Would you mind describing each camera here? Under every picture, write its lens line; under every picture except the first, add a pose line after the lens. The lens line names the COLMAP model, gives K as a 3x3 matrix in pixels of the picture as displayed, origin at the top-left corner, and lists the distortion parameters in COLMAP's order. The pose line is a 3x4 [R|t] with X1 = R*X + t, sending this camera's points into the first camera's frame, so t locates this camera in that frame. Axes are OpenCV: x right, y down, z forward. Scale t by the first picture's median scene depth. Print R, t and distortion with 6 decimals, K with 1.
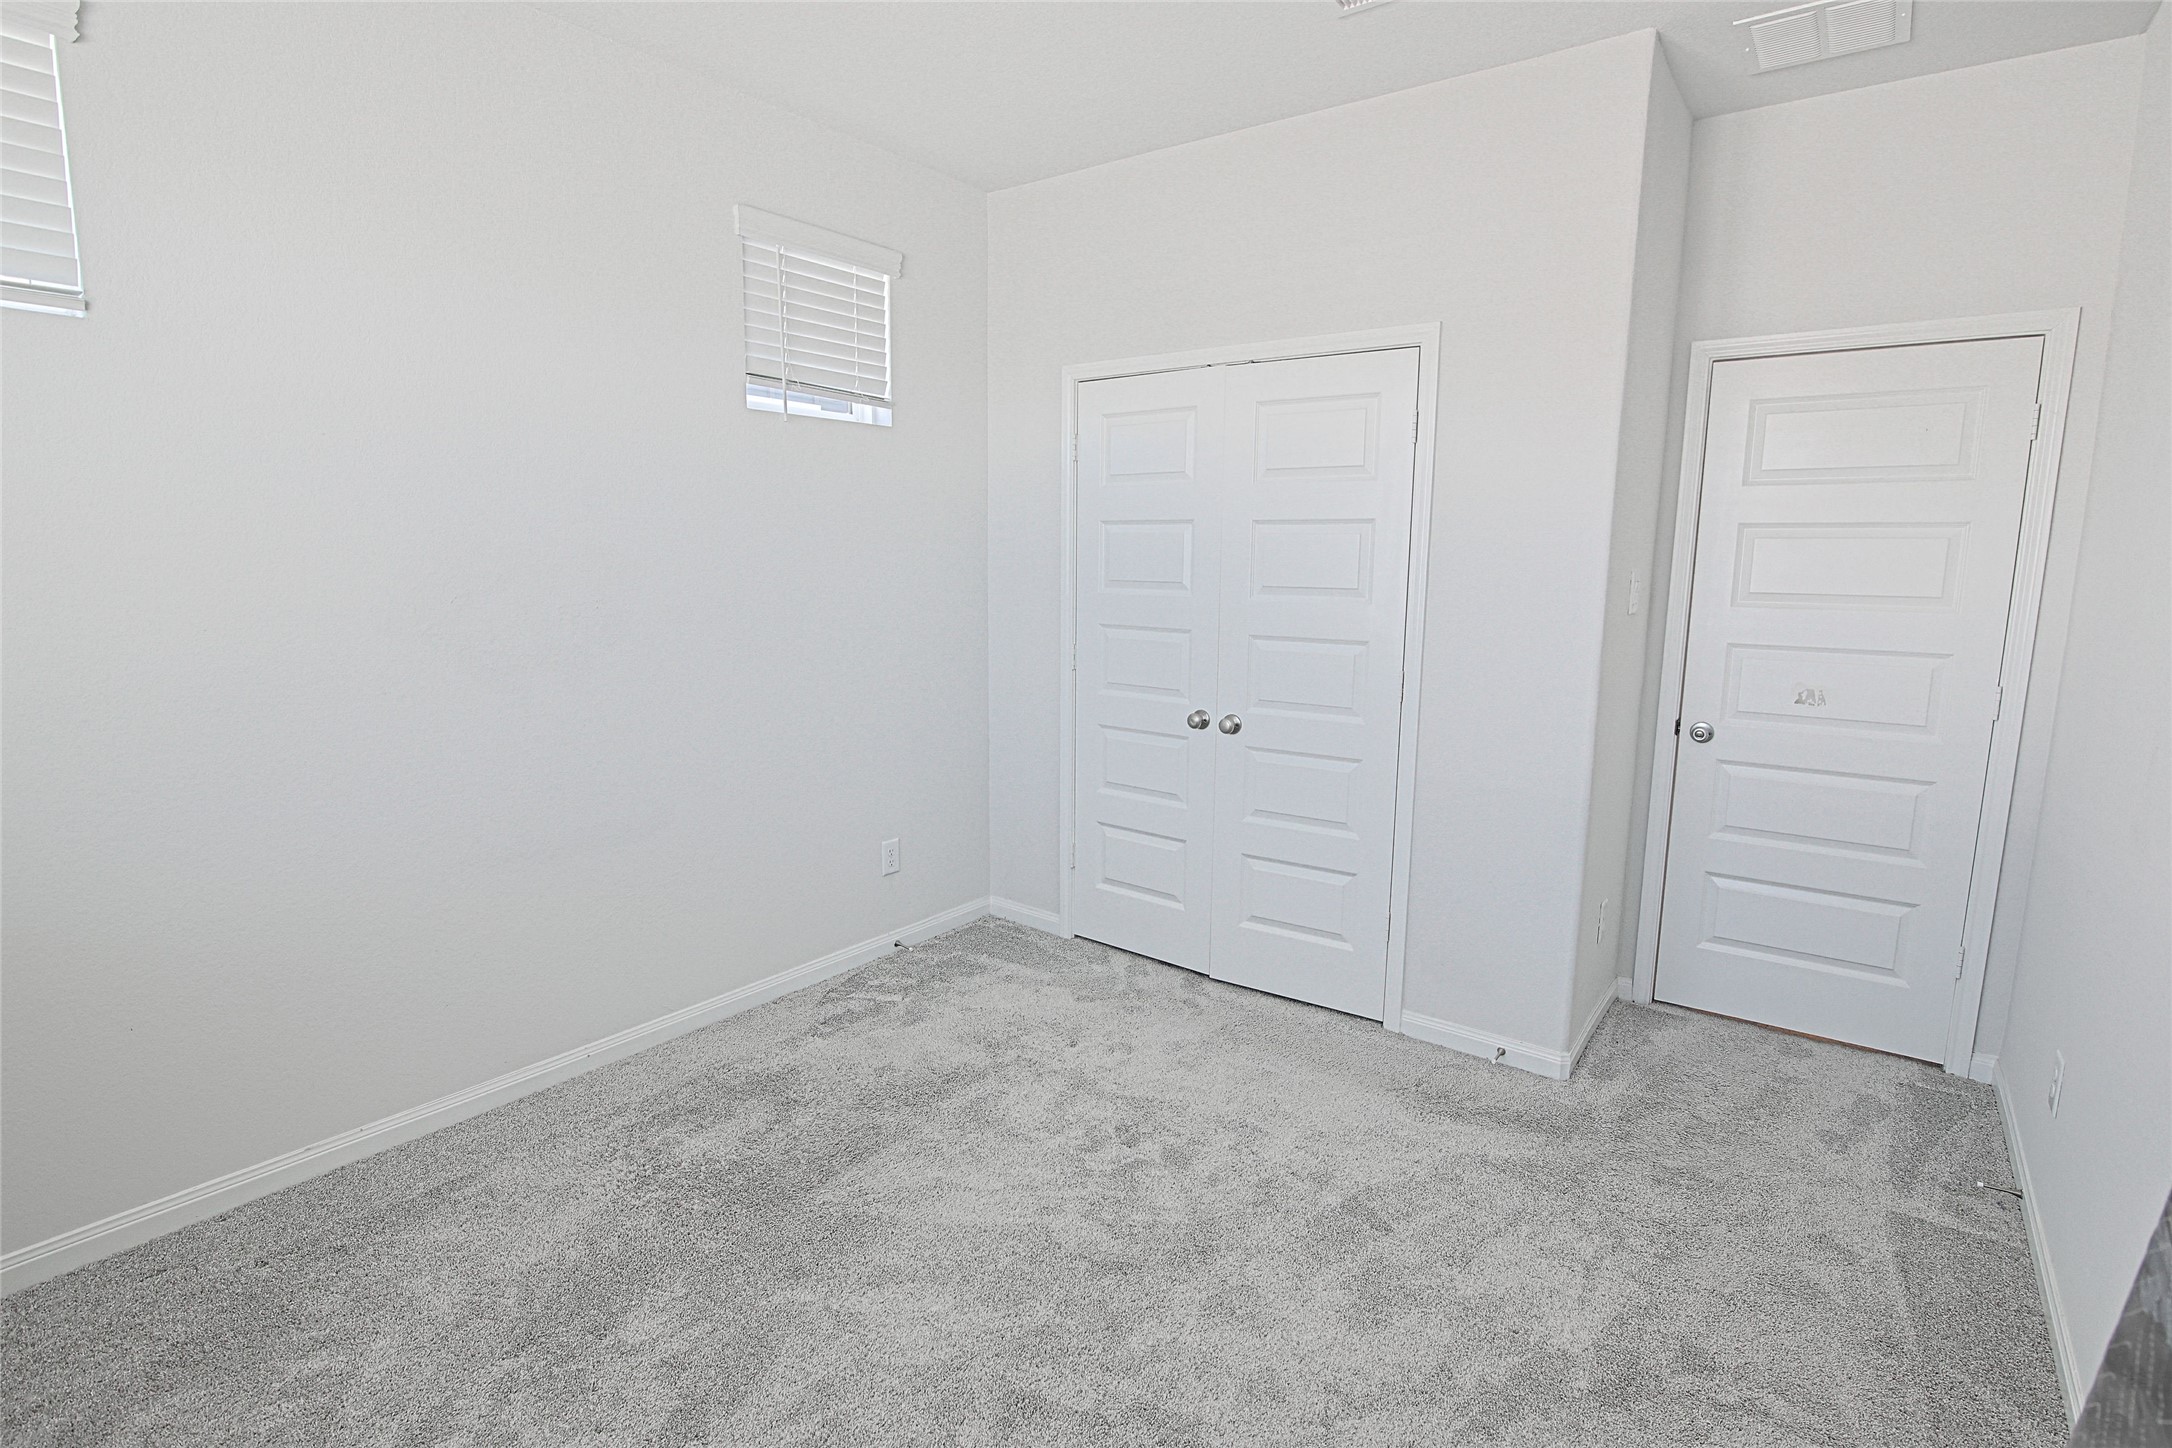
lens RADIAL K [[1043.4, 0, 1087.3], [0, 1043.4, 714.7], [0, 0, 1]] dist [-0.021290, 0.002141]
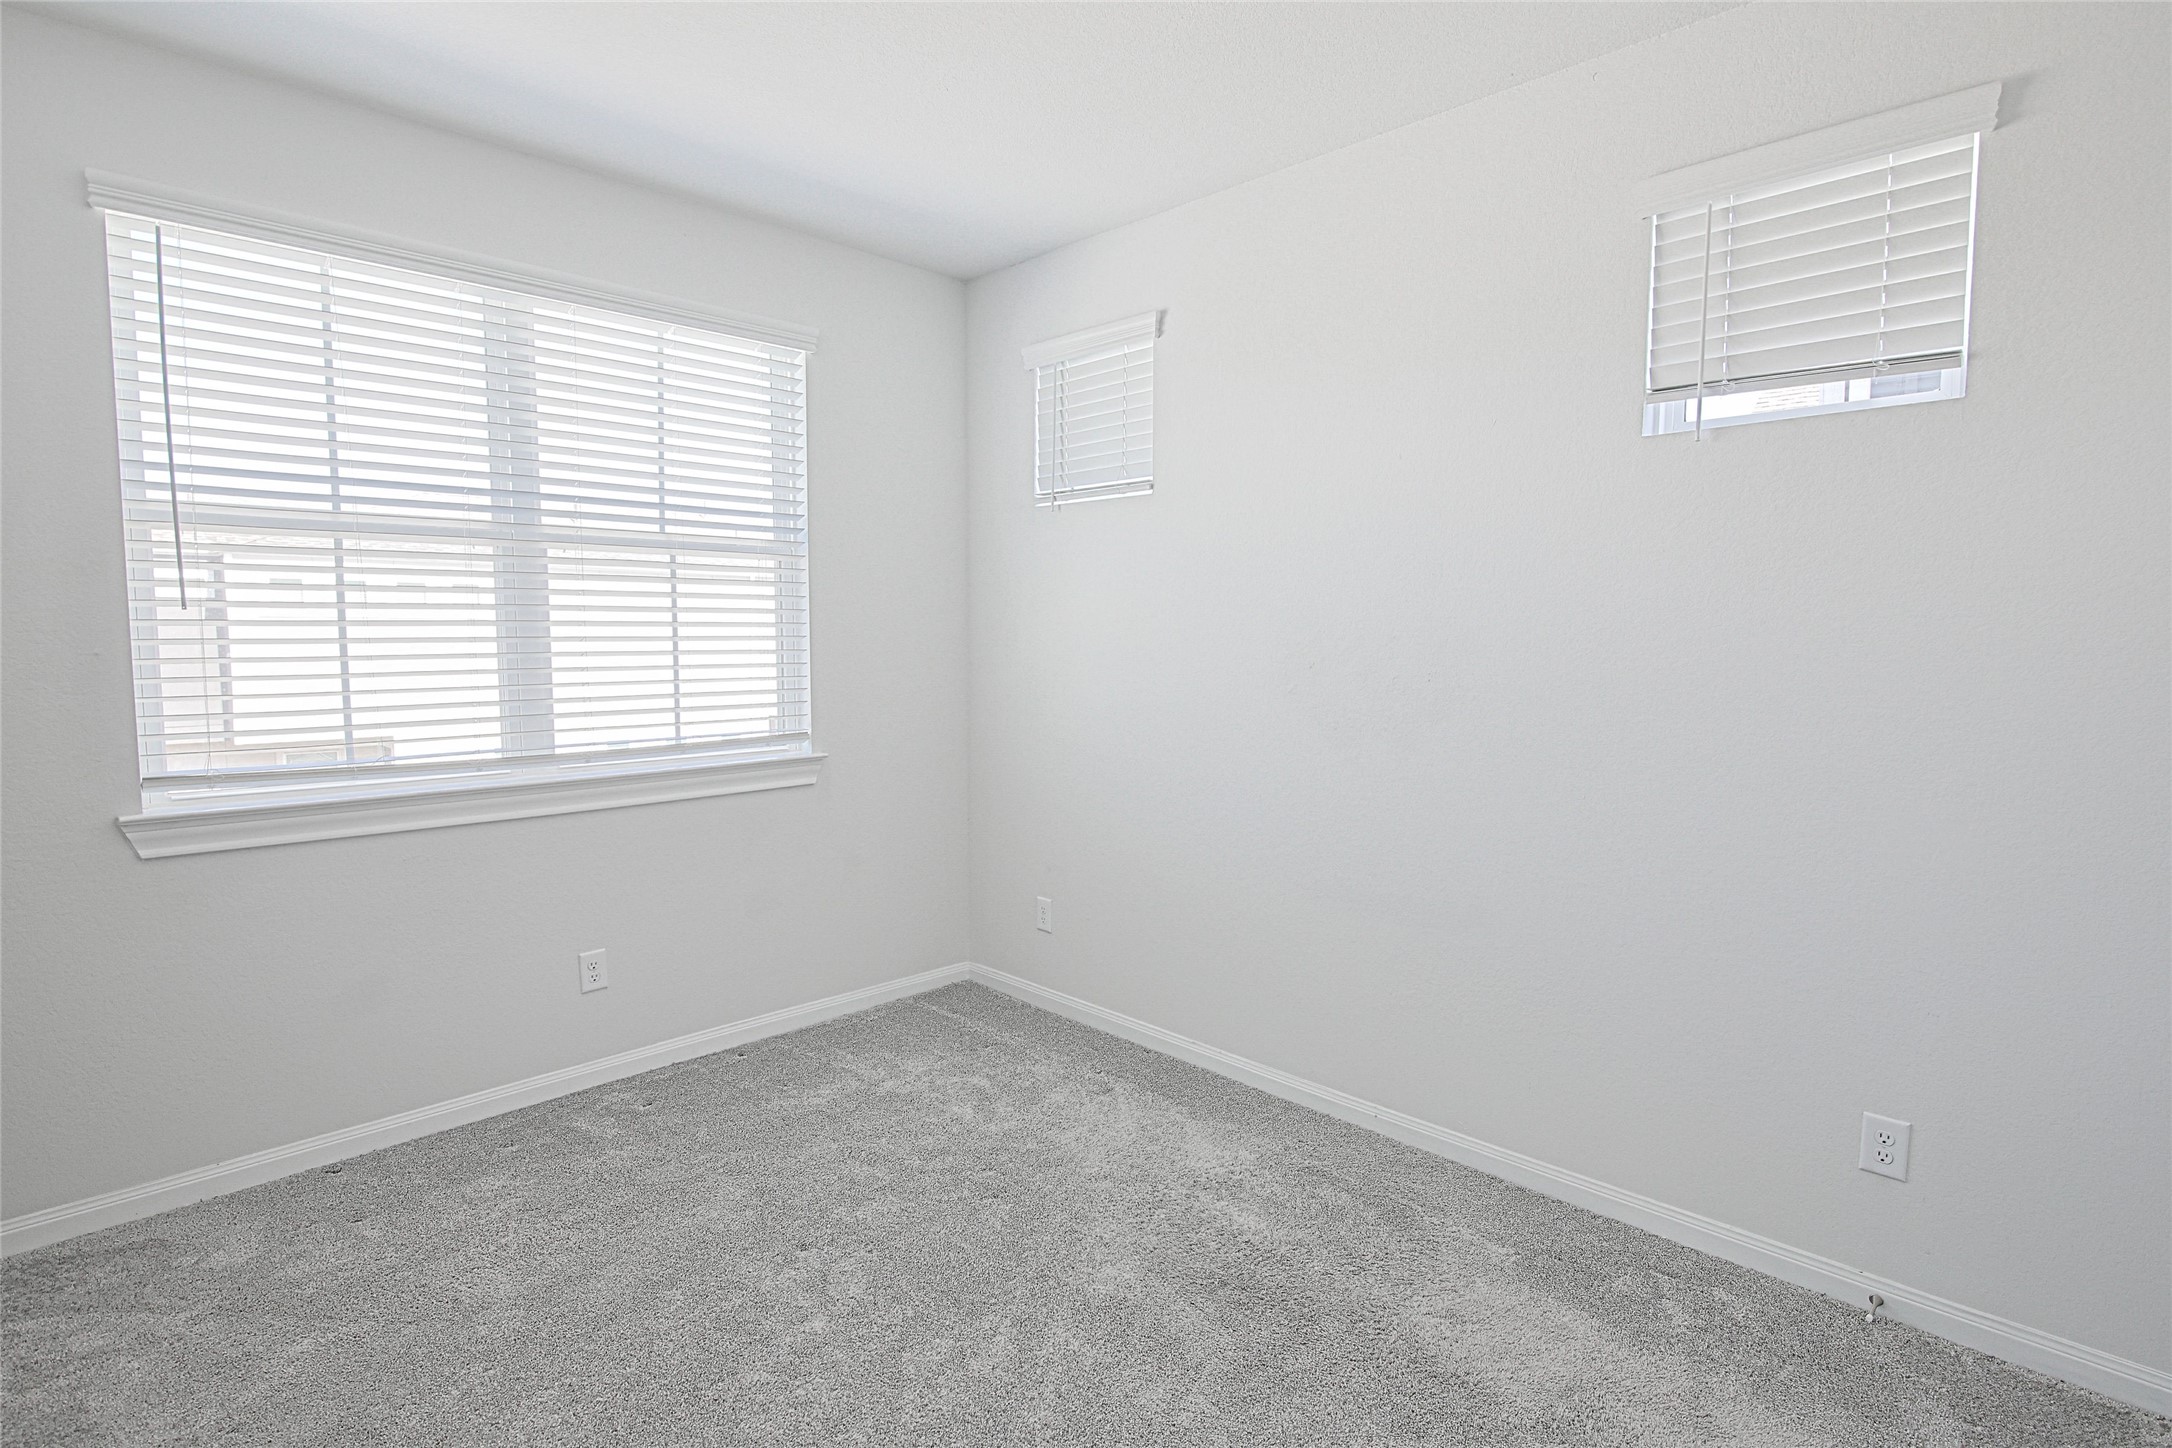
lens RADIAL K [[1043.4, 0, 1087.3], [0, 1043.4, 714.7], [0, 0, 1]] dist [-0.021290, 0.002141]
pose [[-0.149616, 0.068381, -0.986377, 0.480204], [-0.160774, 0.982646, 0.092509, -0.090243], [0.975585, 0.172424, -0.136026, 0.697493]]
